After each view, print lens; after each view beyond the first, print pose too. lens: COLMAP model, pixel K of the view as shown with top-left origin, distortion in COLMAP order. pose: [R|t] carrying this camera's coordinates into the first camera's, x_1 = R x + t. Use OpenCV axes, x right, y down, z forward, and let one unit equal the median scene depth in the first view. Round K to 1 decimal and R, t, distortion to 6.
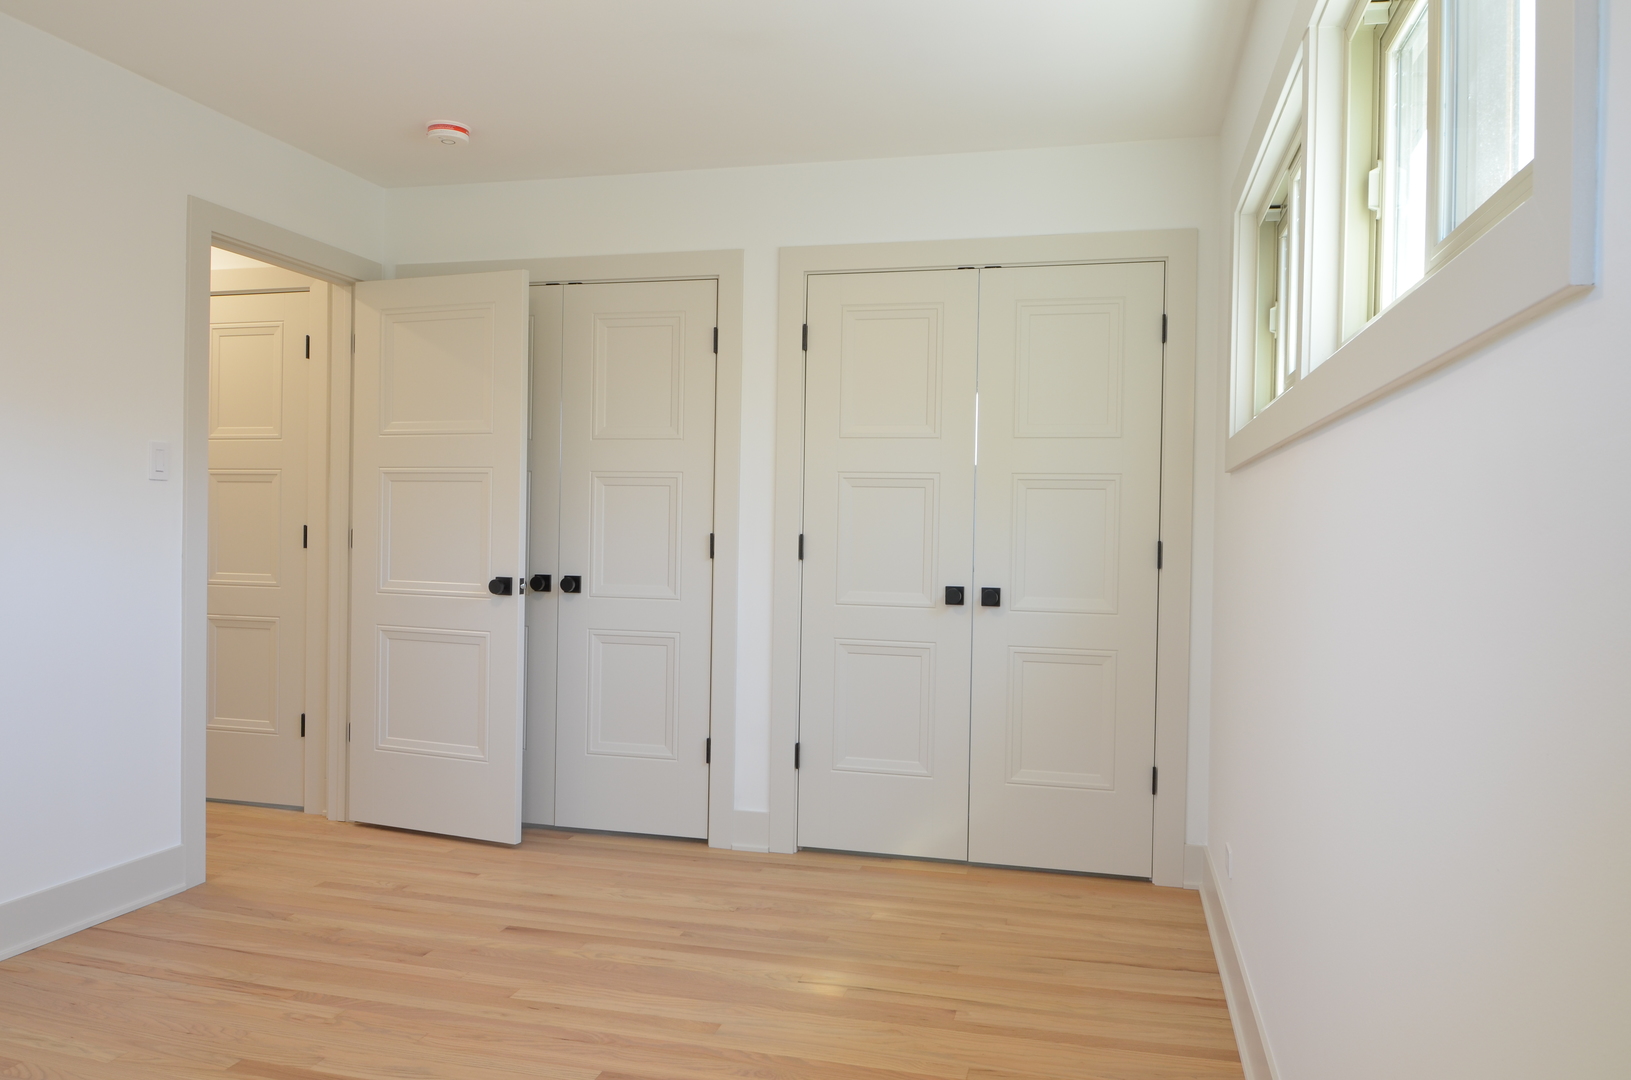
lens RADIAL K [[1149.4, 0, 818.3], [0, 1149.4, 544.5], [0, 0, 1]] dist [-0.003175, -0.030805]
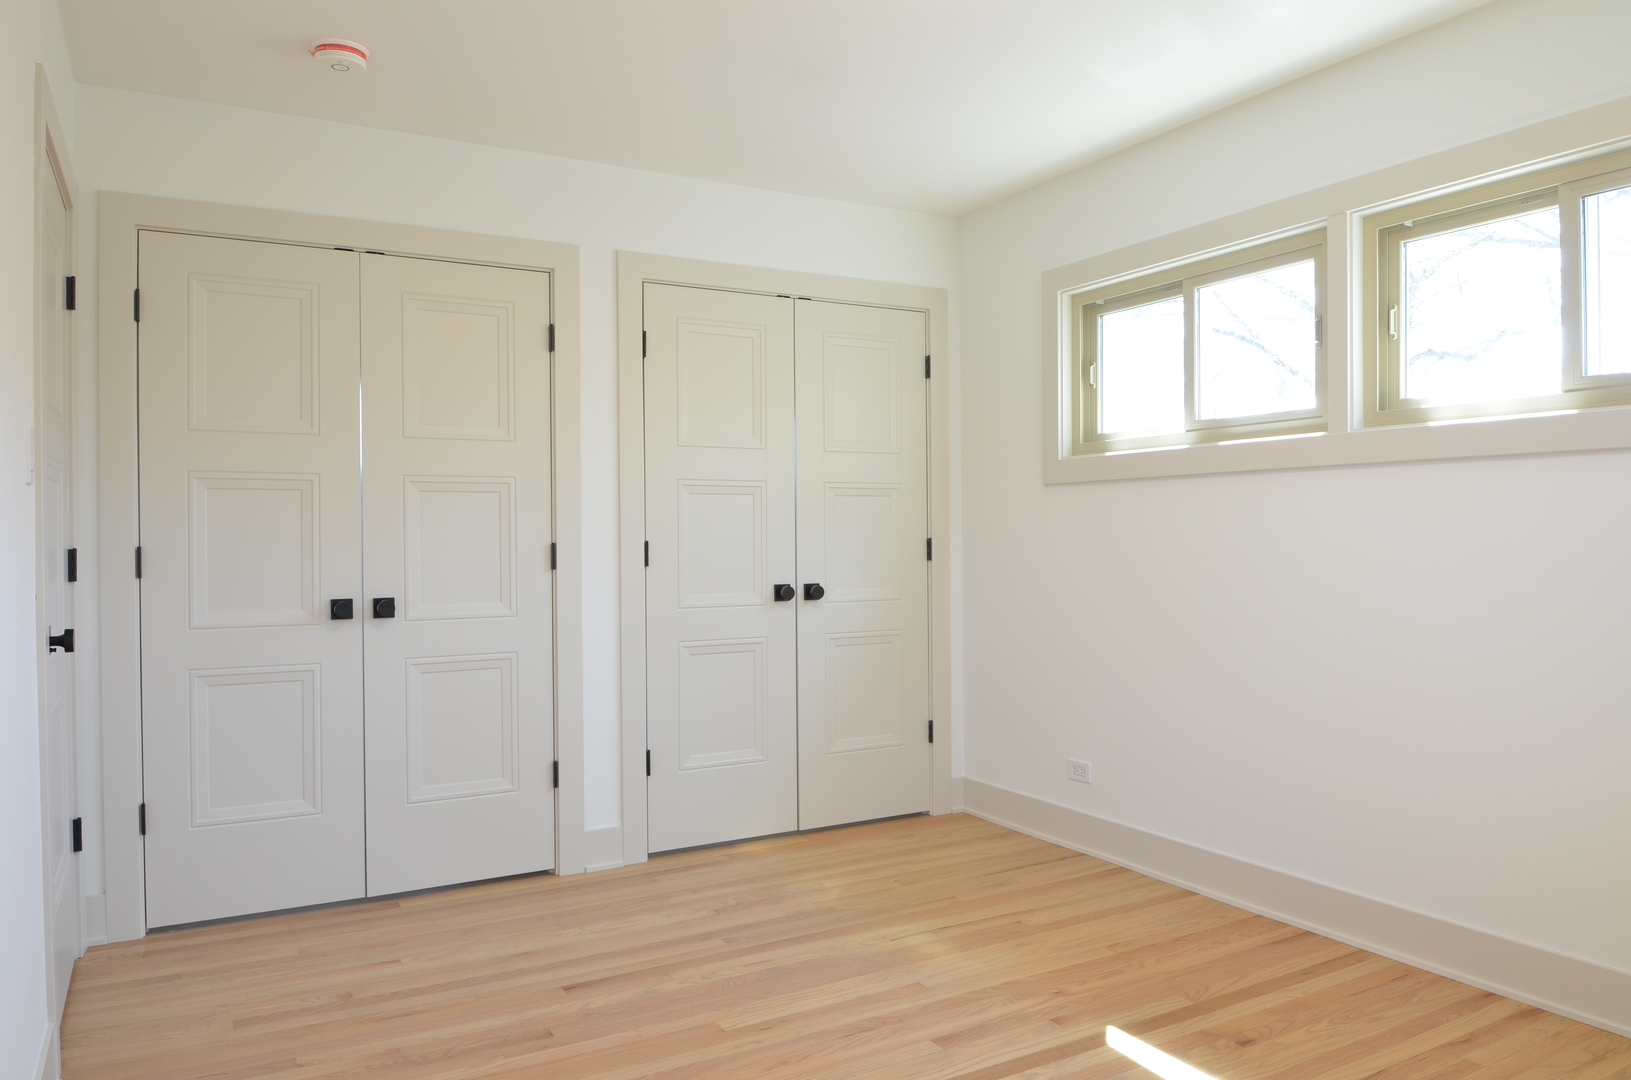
lens RADIAL K [[1149.4, 0, 831.6], [0, 1149.4, 540.0], [0, 0, 1]] dist [-0.003175, -0.030805]
pose [[0.719272, -0.027385, 0.694189, -0.631250], [0.030488, 0.999504, 0.007840, -0.013613], [-0.694059, 0.015525, 0.719751, 0.179002]]
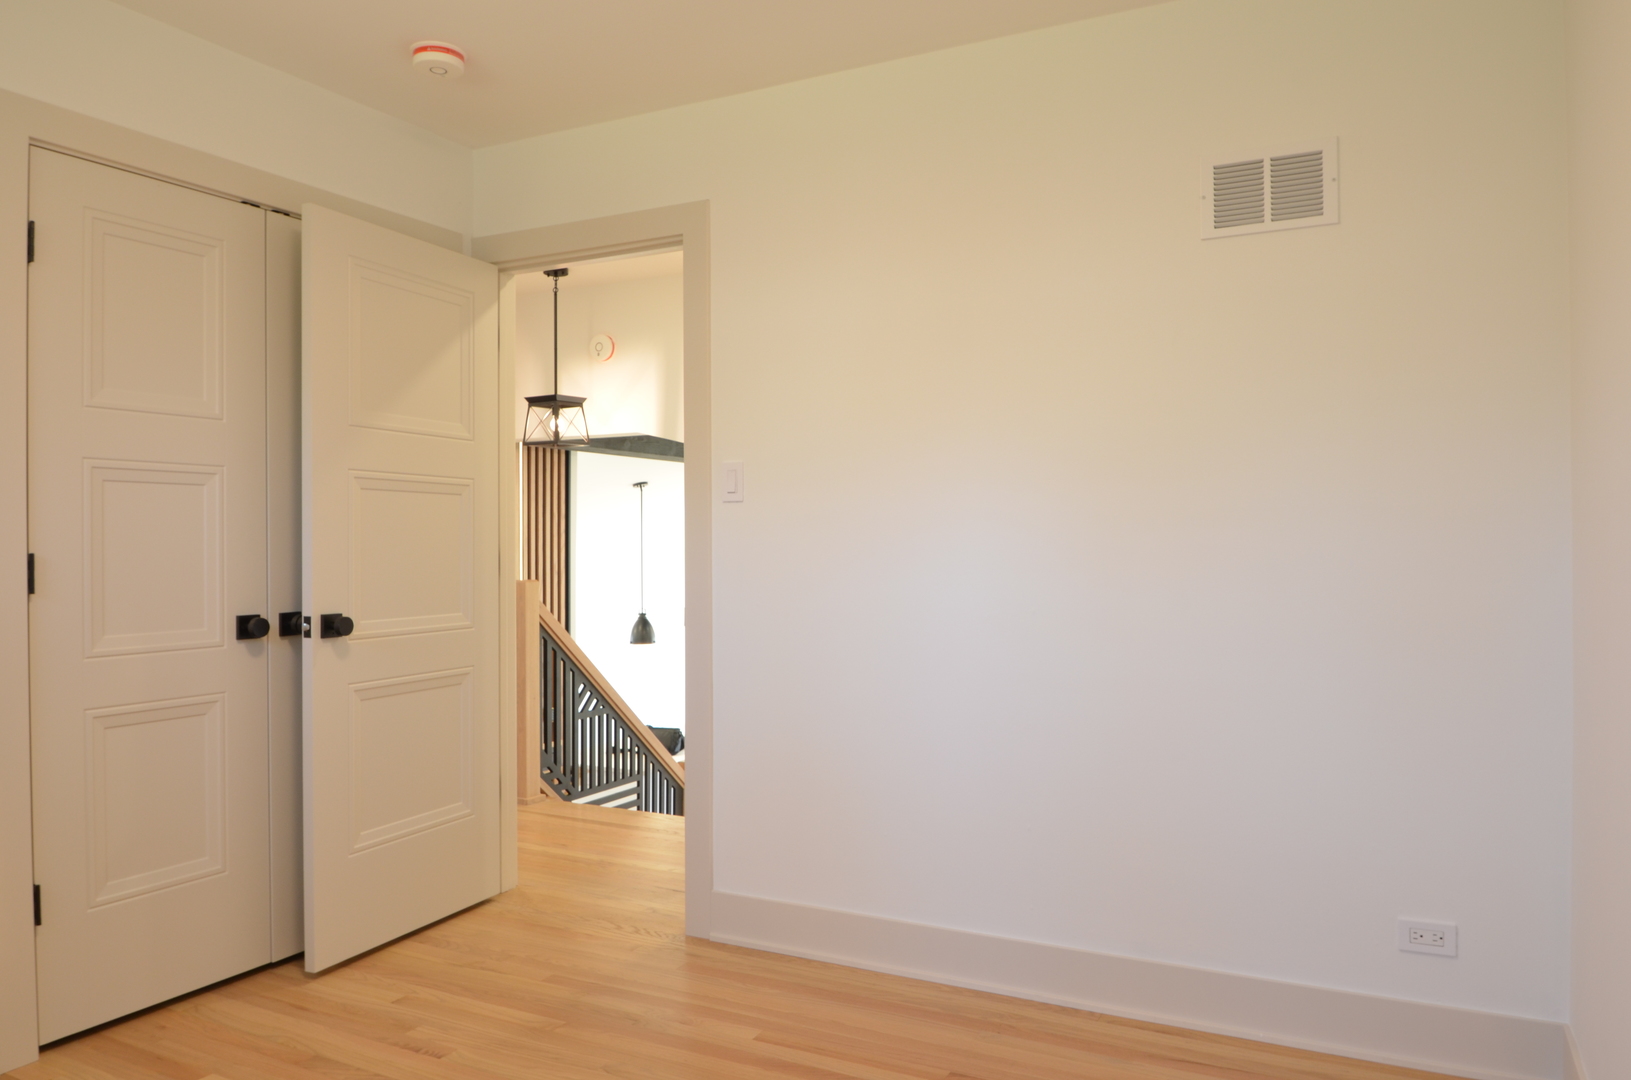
lens RADIAL K [[1149.4, 0, 797.6], [0, 1149.4, 541.7], [0, 0, 1]] dist [-0.003175, -0.030805]
pose [[0.244105, -0.018263, 0.969577, -0.551299], [0.025887, 0.999589, 0.012311, -0.012965], [-0.969403, 0.022094, 0.244478, 0.470085]]
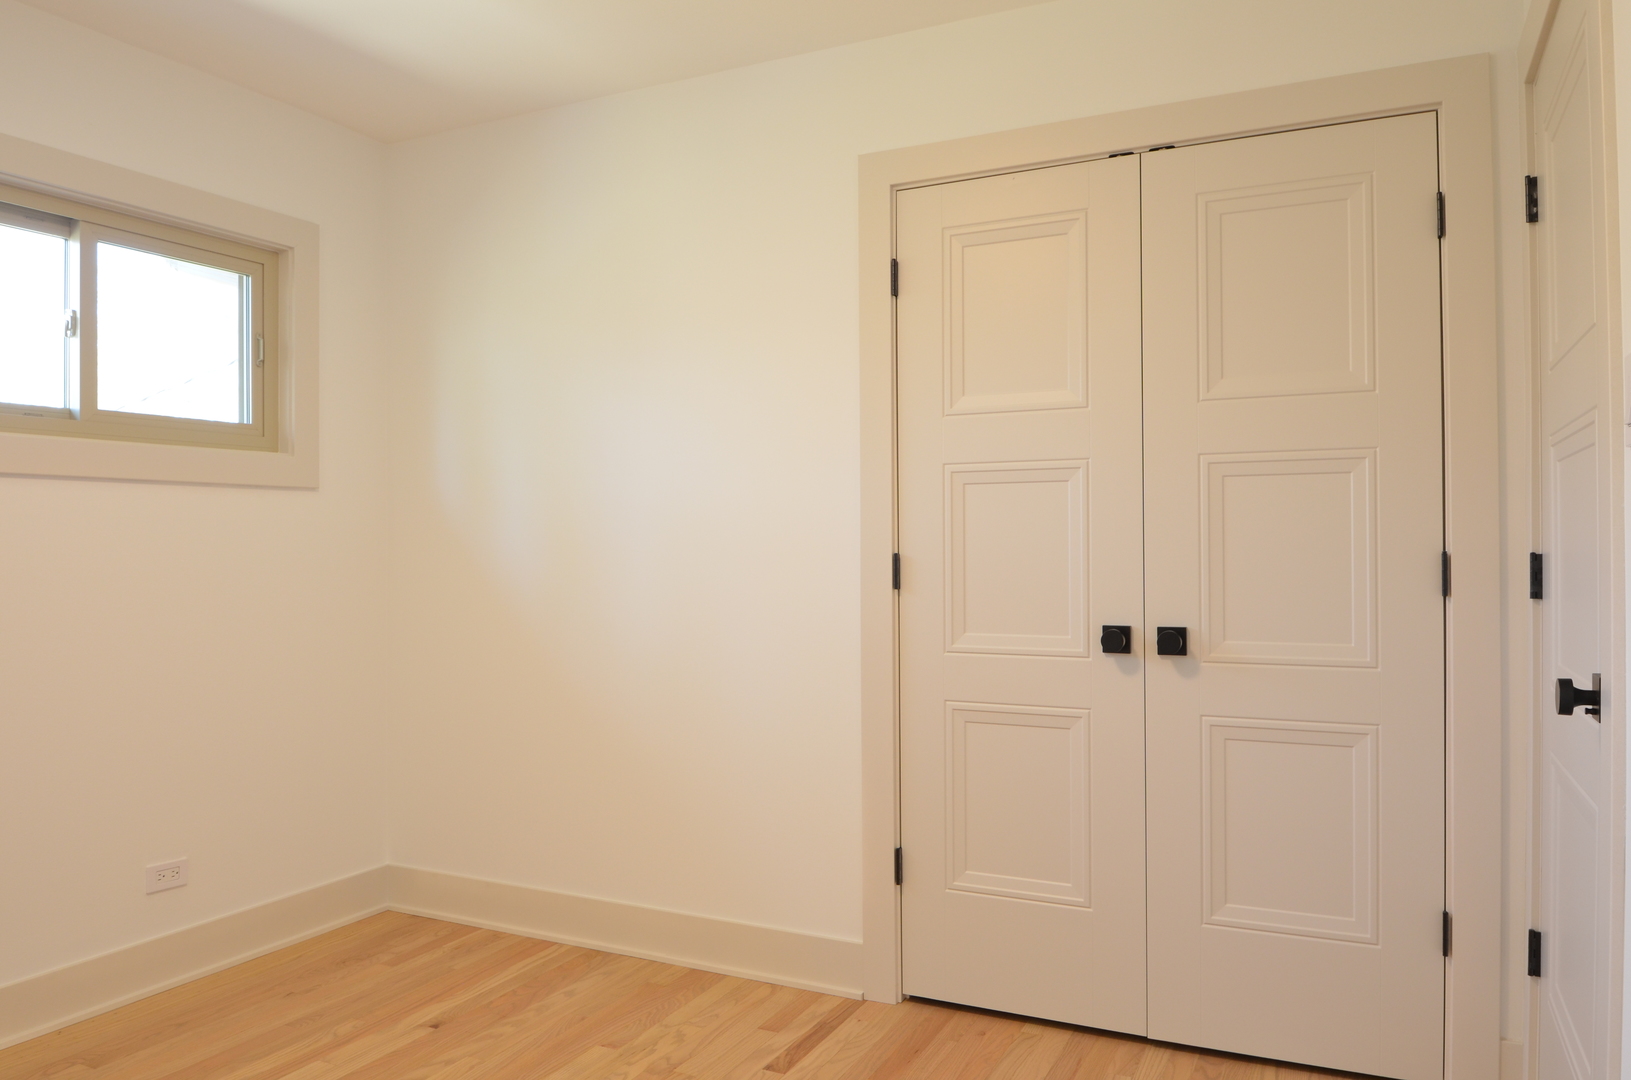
lens RADIAL K [[1149.4, 0, 825.3], [0, 1149.4, 548.0], [0, 0, 1]] dist [-0.003175, -0.030805]
pose [[0.978290, -0.025023, -0.205723, 0.094024], [0.020749, 0.999522, -0.022911, 0.003029], [0.206198, 0.018145, 0.978342, 0.315537]]
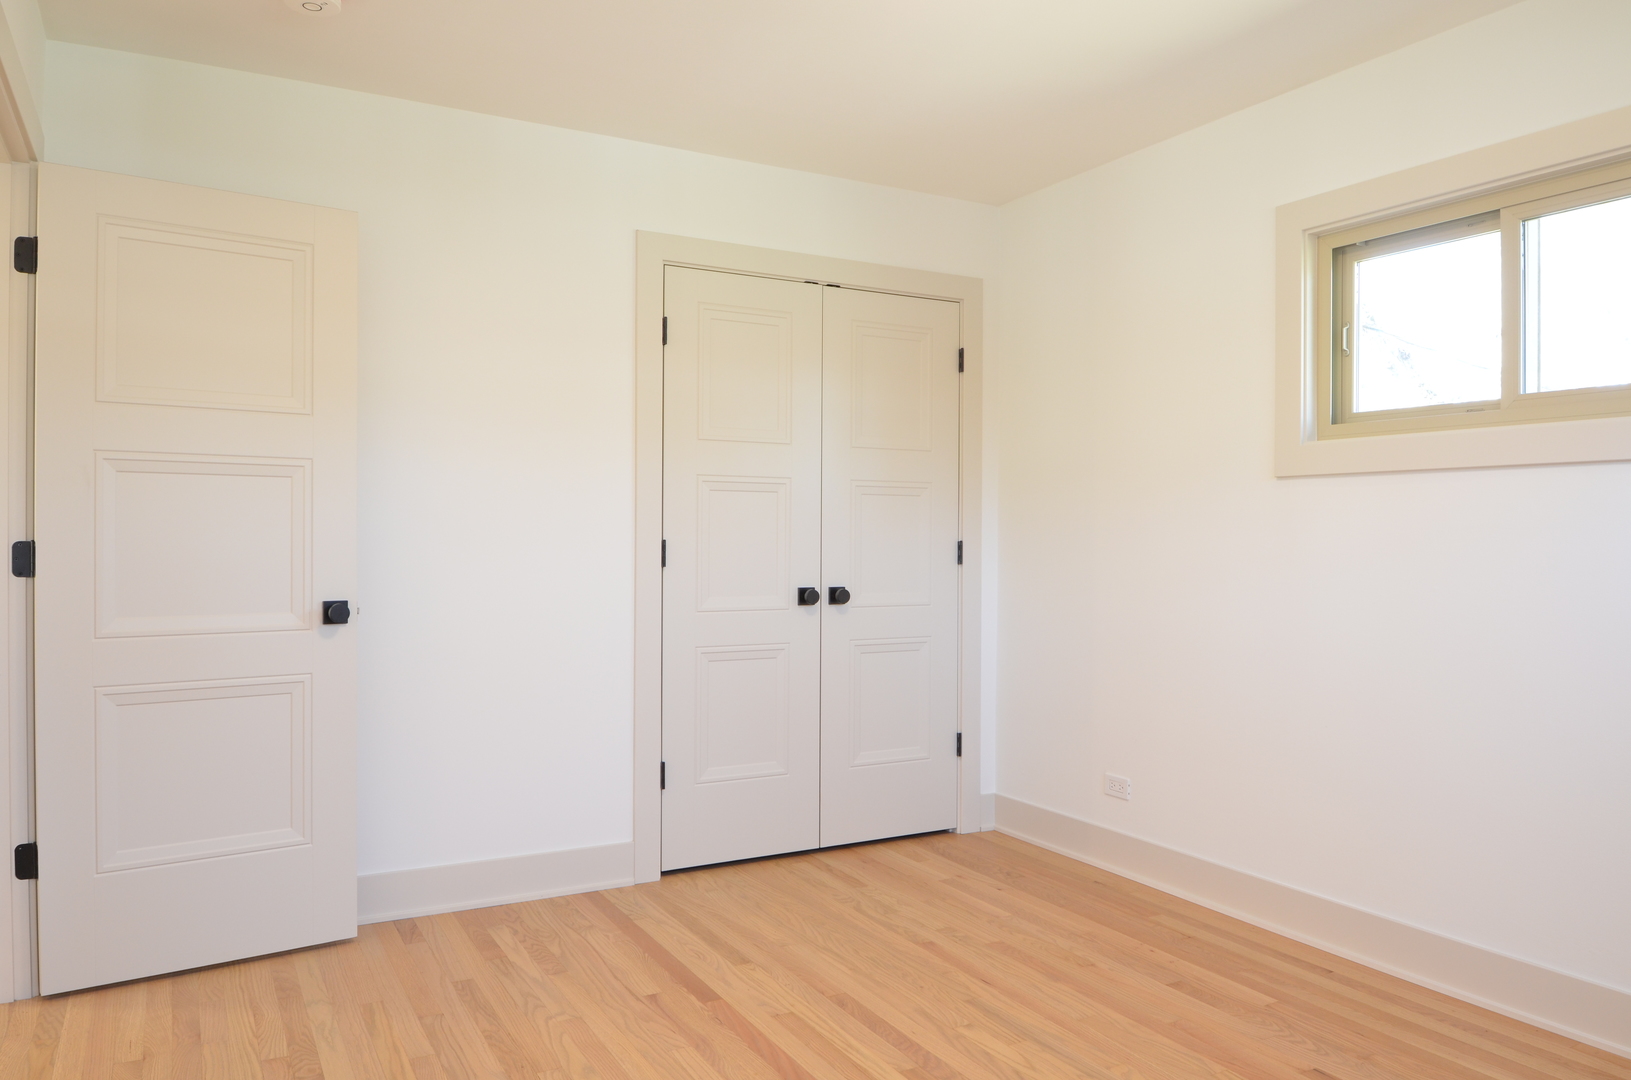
lens RADIAL K [[1149.4, 0, 820.5], [0, 1149.4, 542.3], [0, 0, 1]] dist [-0.003175, -0.030805]
pose [[0.721292, -0.019525, 0.692356, -0.611641], [0.017366, 0.999798, 0.010102, -0.015111], [-0.692413, 0.004737, 0.721486, 0.247420]]
